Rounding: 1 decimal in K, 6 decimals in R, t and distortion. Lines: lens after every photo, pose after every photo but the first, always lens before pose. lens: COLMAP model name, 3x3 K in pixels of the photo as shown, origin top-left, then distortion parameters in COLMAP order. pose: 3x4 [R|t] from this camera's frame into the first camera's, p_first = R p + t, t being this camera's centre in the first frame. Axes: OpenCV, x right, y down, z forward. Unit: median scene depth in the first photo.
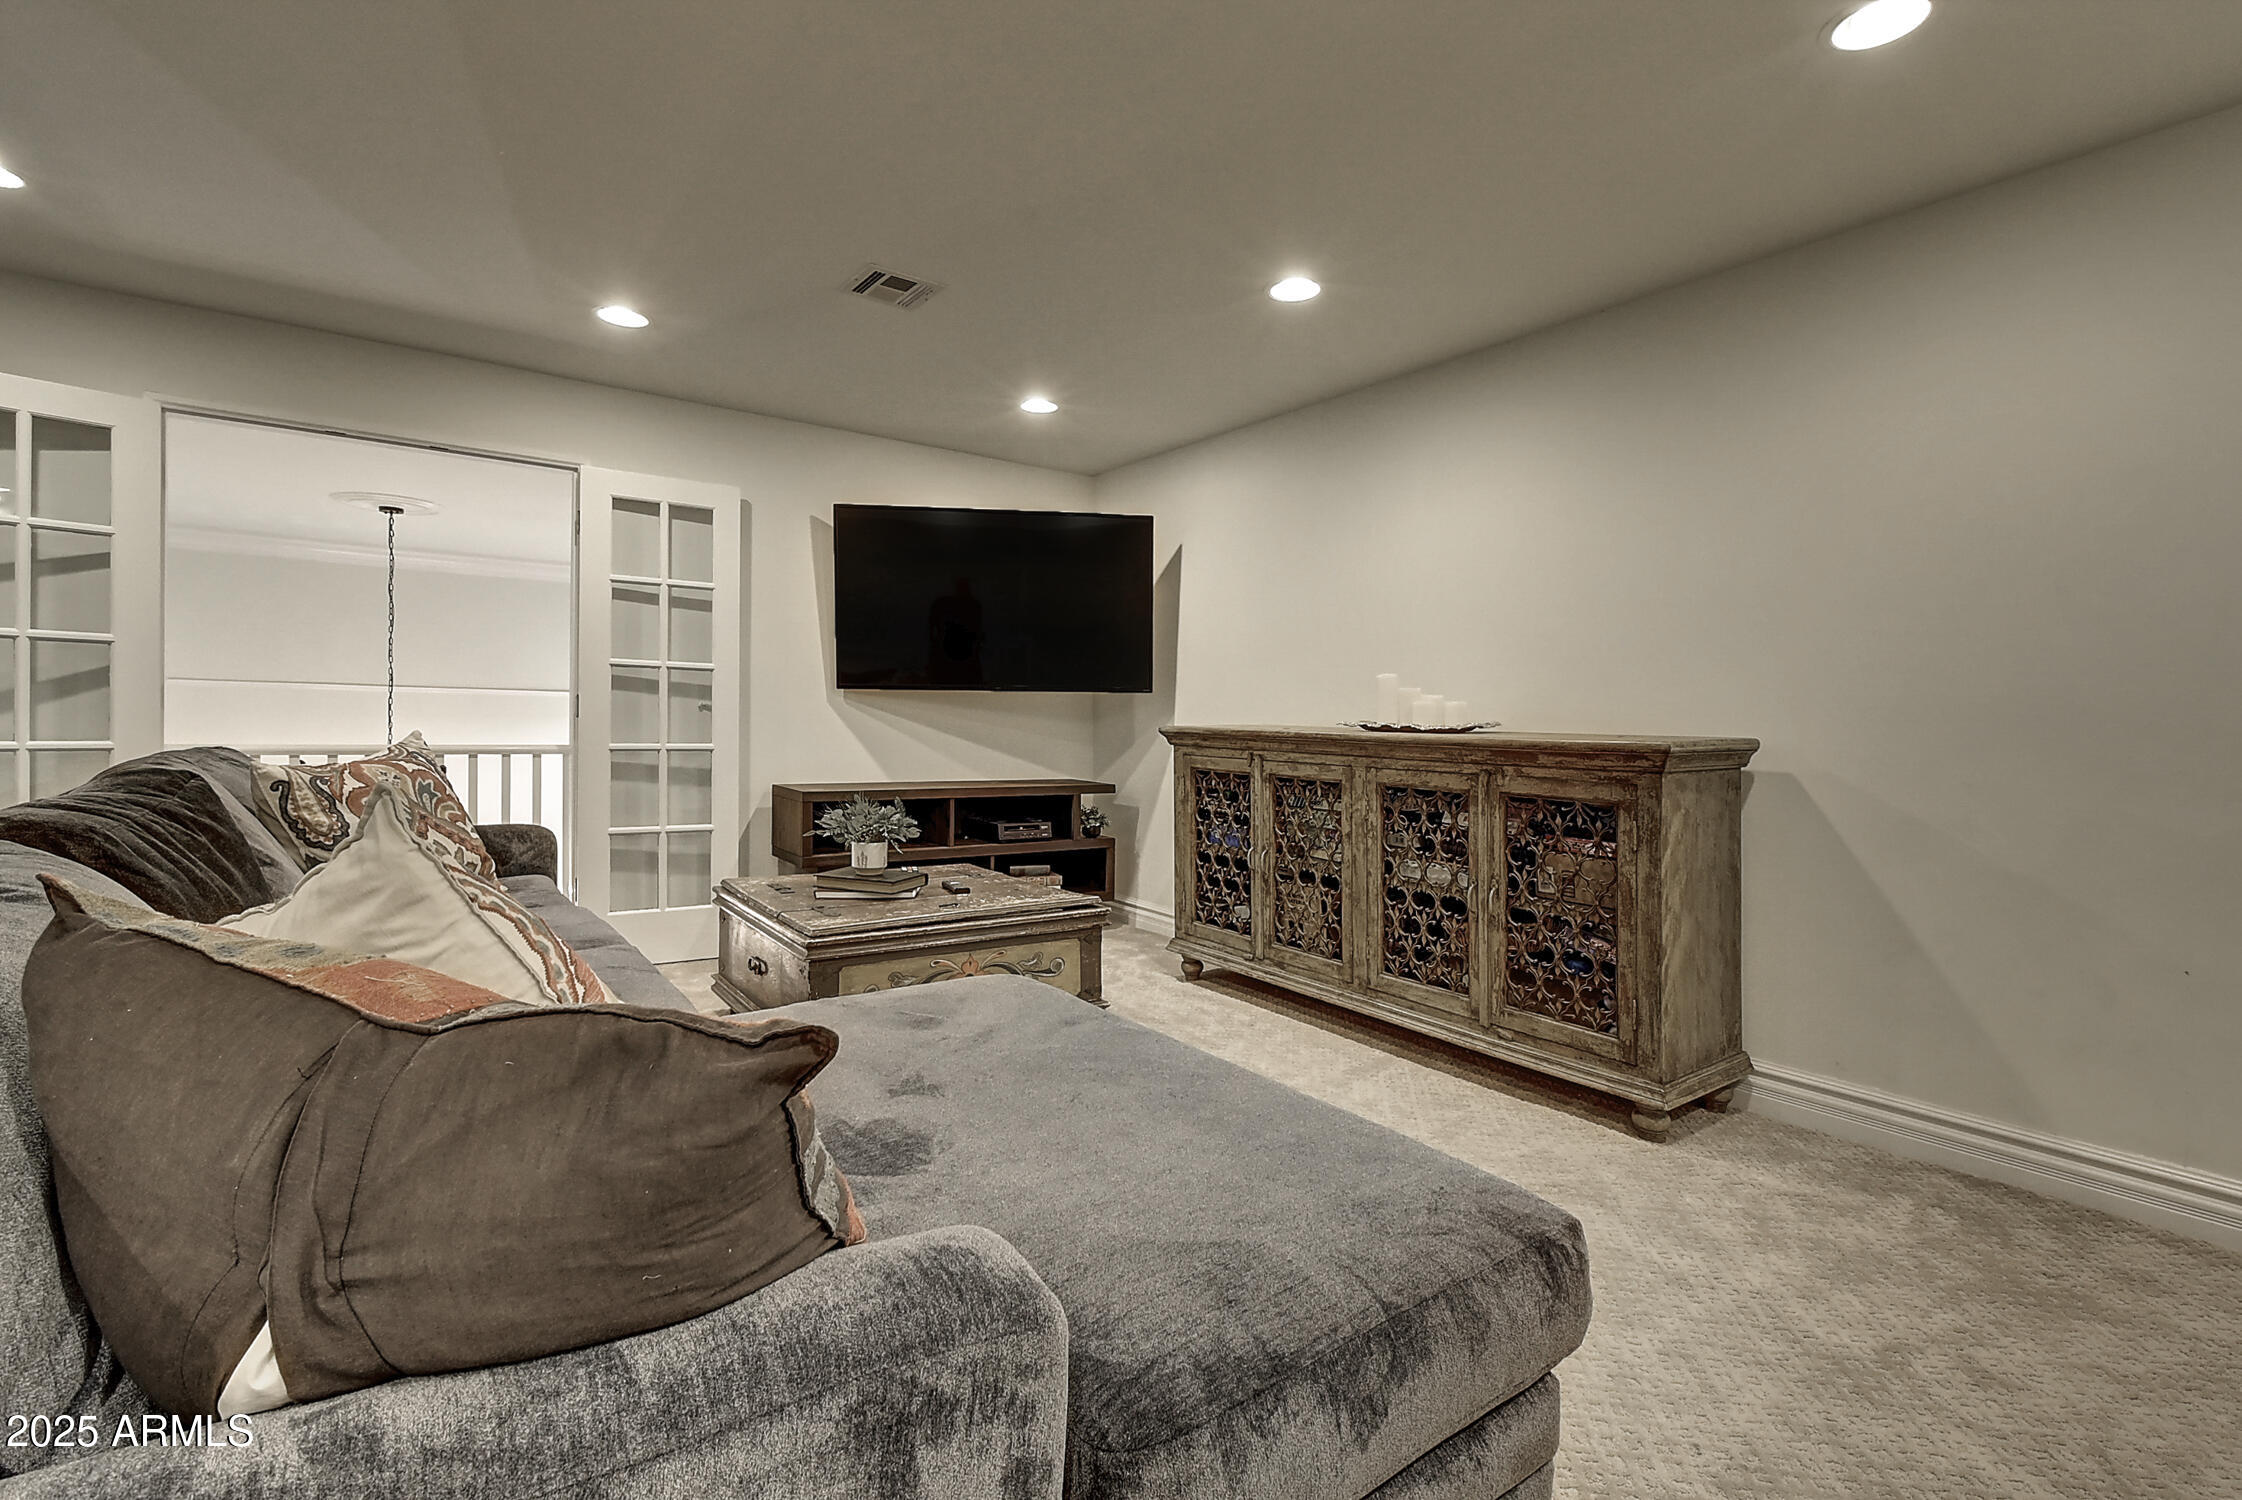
lens RADIAL K [[1028.5, 0, 1119.6], [0, 1028.5, 736.6], [0, 0, 1]] dist [0.001173, -0.000548]
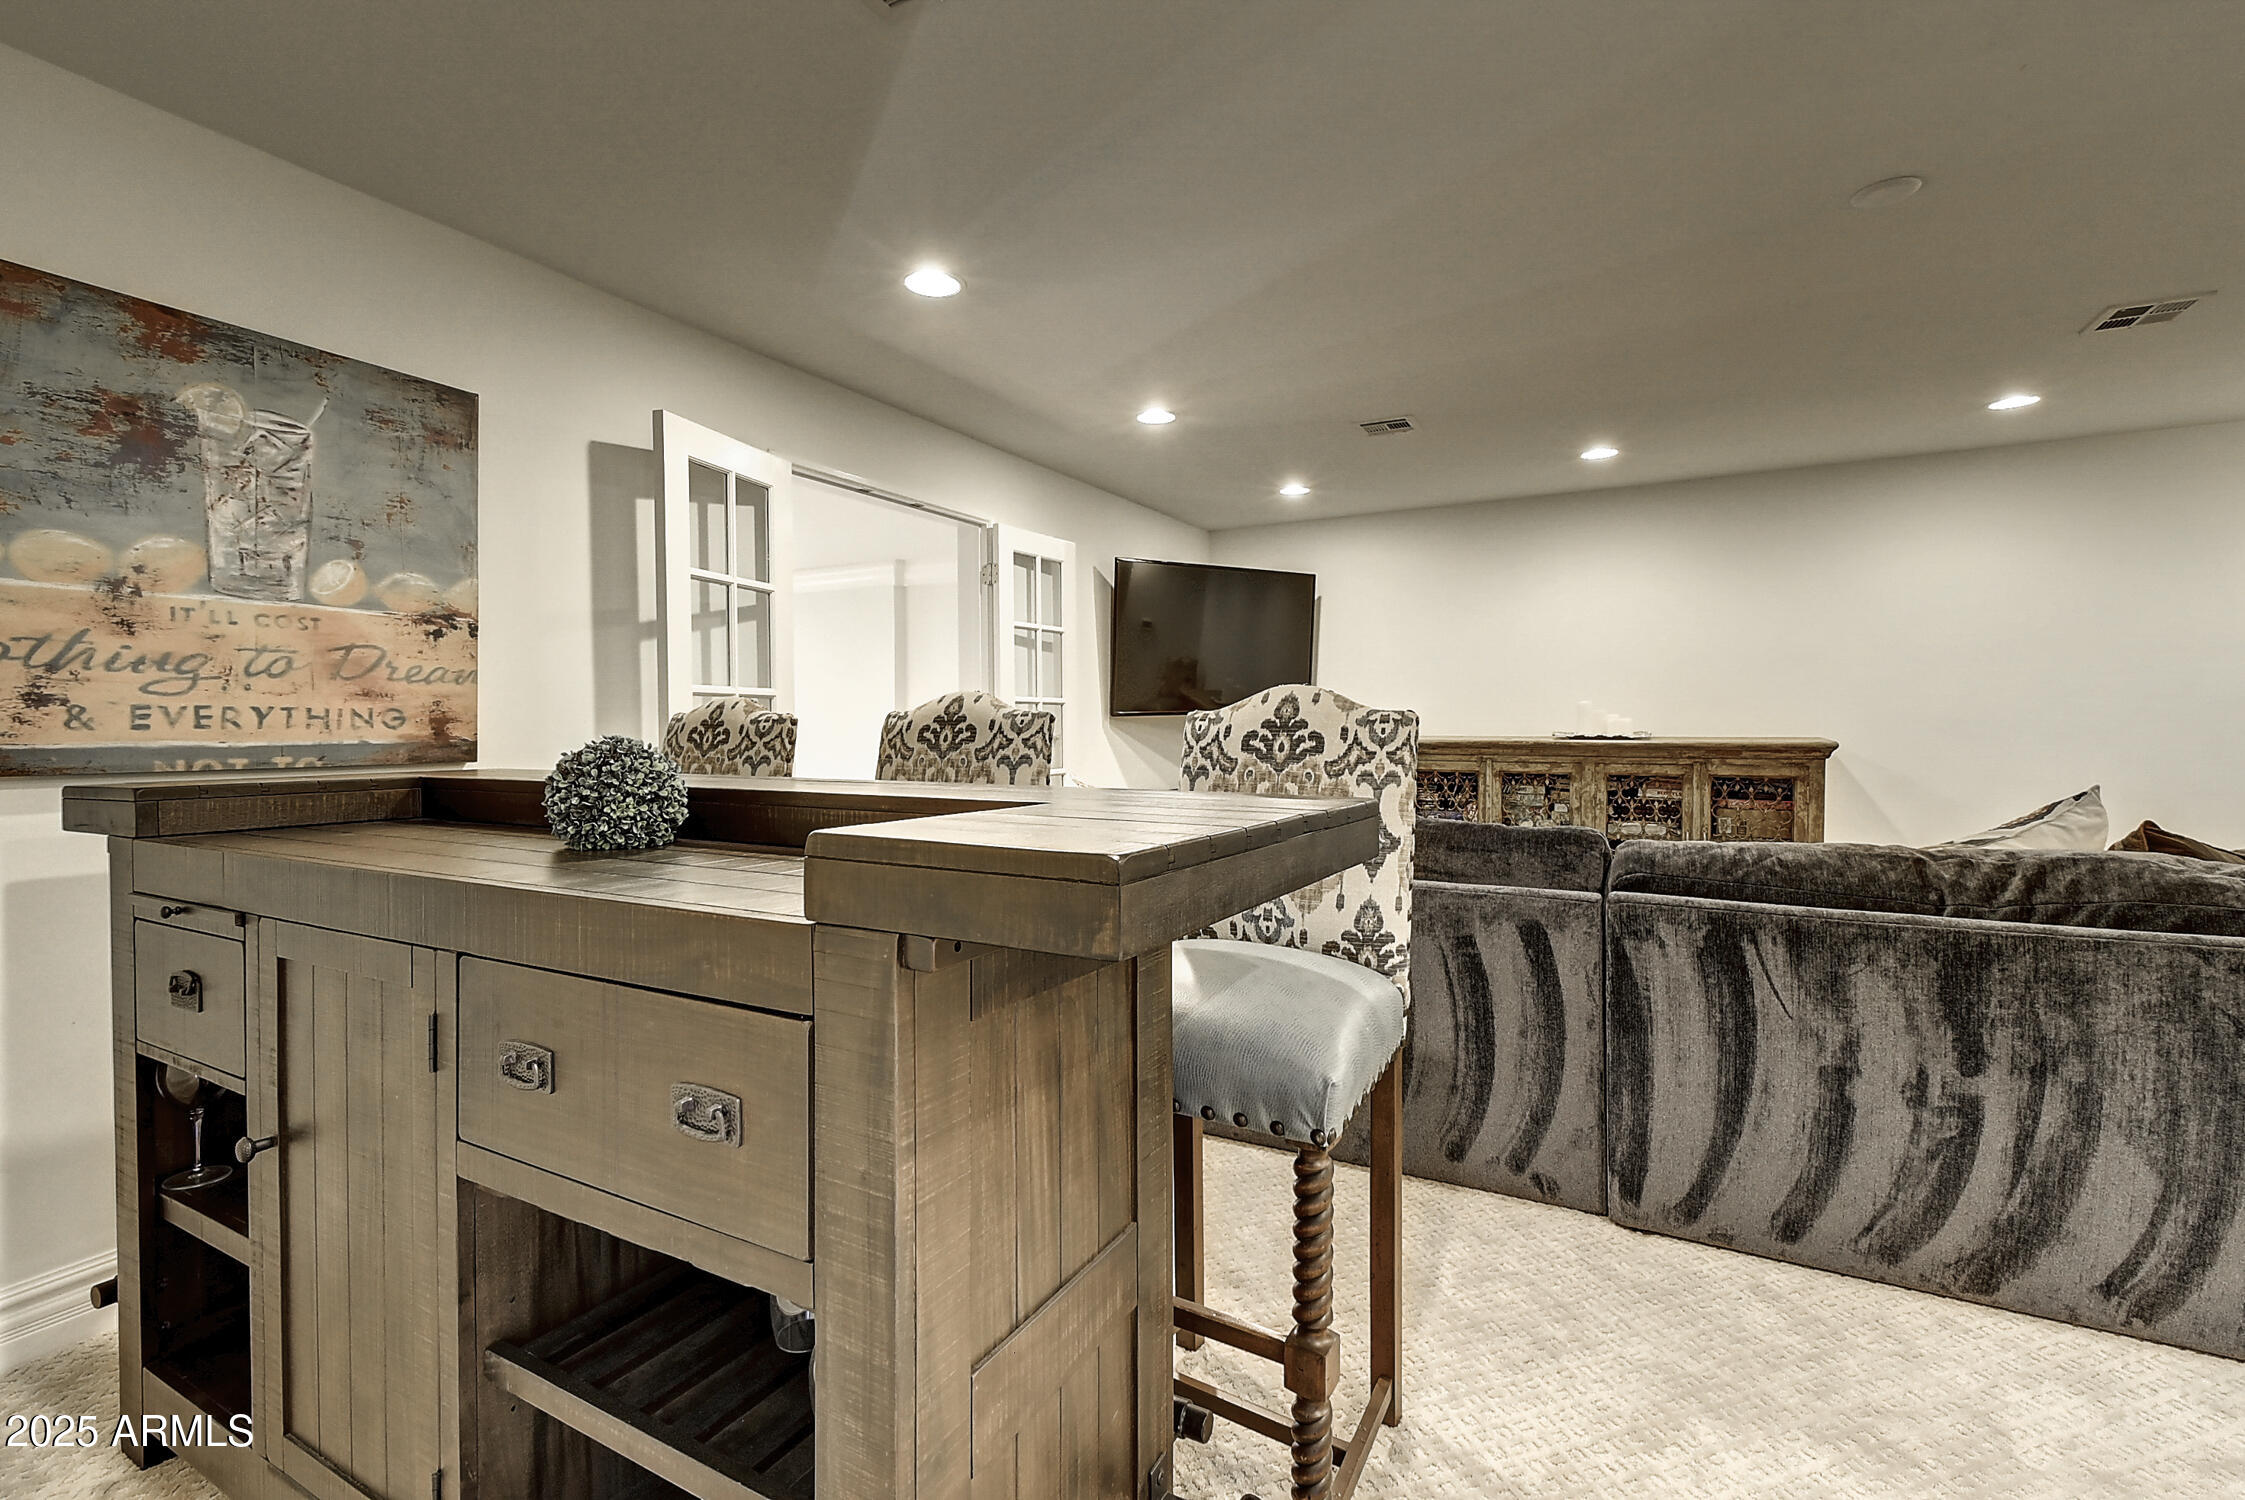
lens RADIAL K [[1029.8, 0, 1124.8], [0, 1029.8, 762.9], [0, 0, 1]] dist [0.001173, -0.000548]
pose [[0.913021, -0.039862, 0.405961, -1.017604], [0.030290, 0.999091, 0.029979, -0.037702], [-0.406787, -0.015075, 0.913398, -0.107581]]
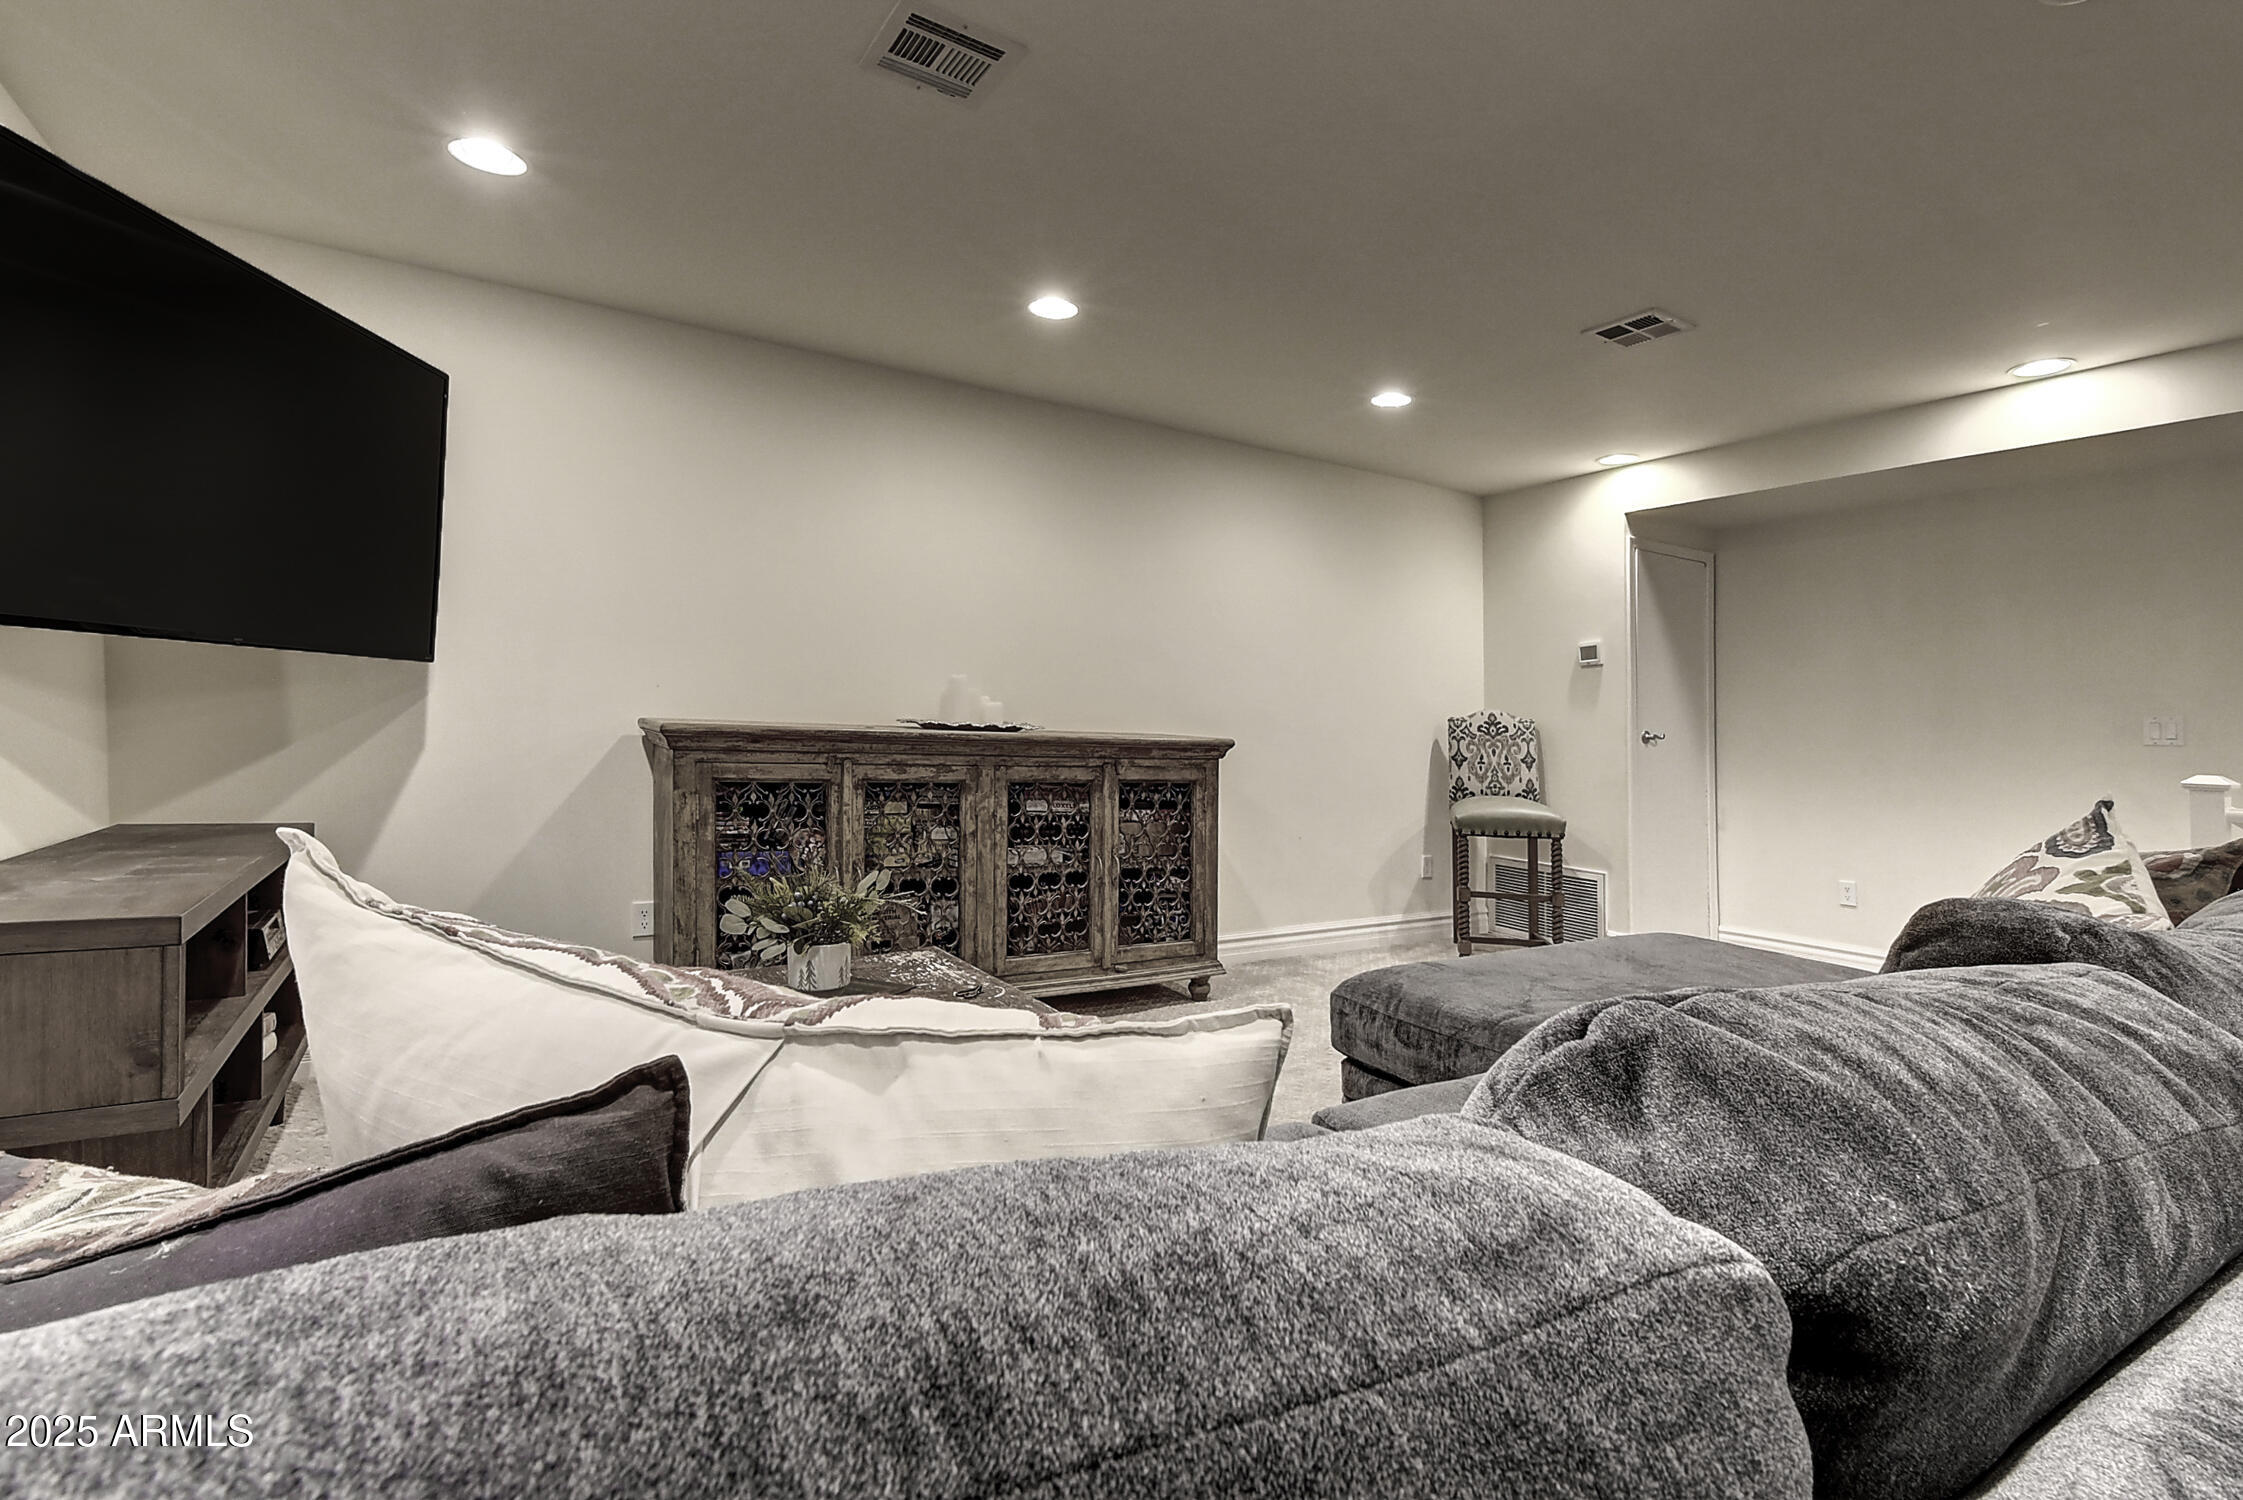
lens RADIAL K [[1028.9, 0, 1124.4], [0, 1028.9, 742.2], [0, 0, 1]] dist [0.001173, -0.000548]
pose [[0.082064, -0.022654, 0.996370, -0.788161], [-0.006286, 0.999710, 0.023247, -0.018829], [-0.996607, -0.008171, 0.081897, 0.789864]]
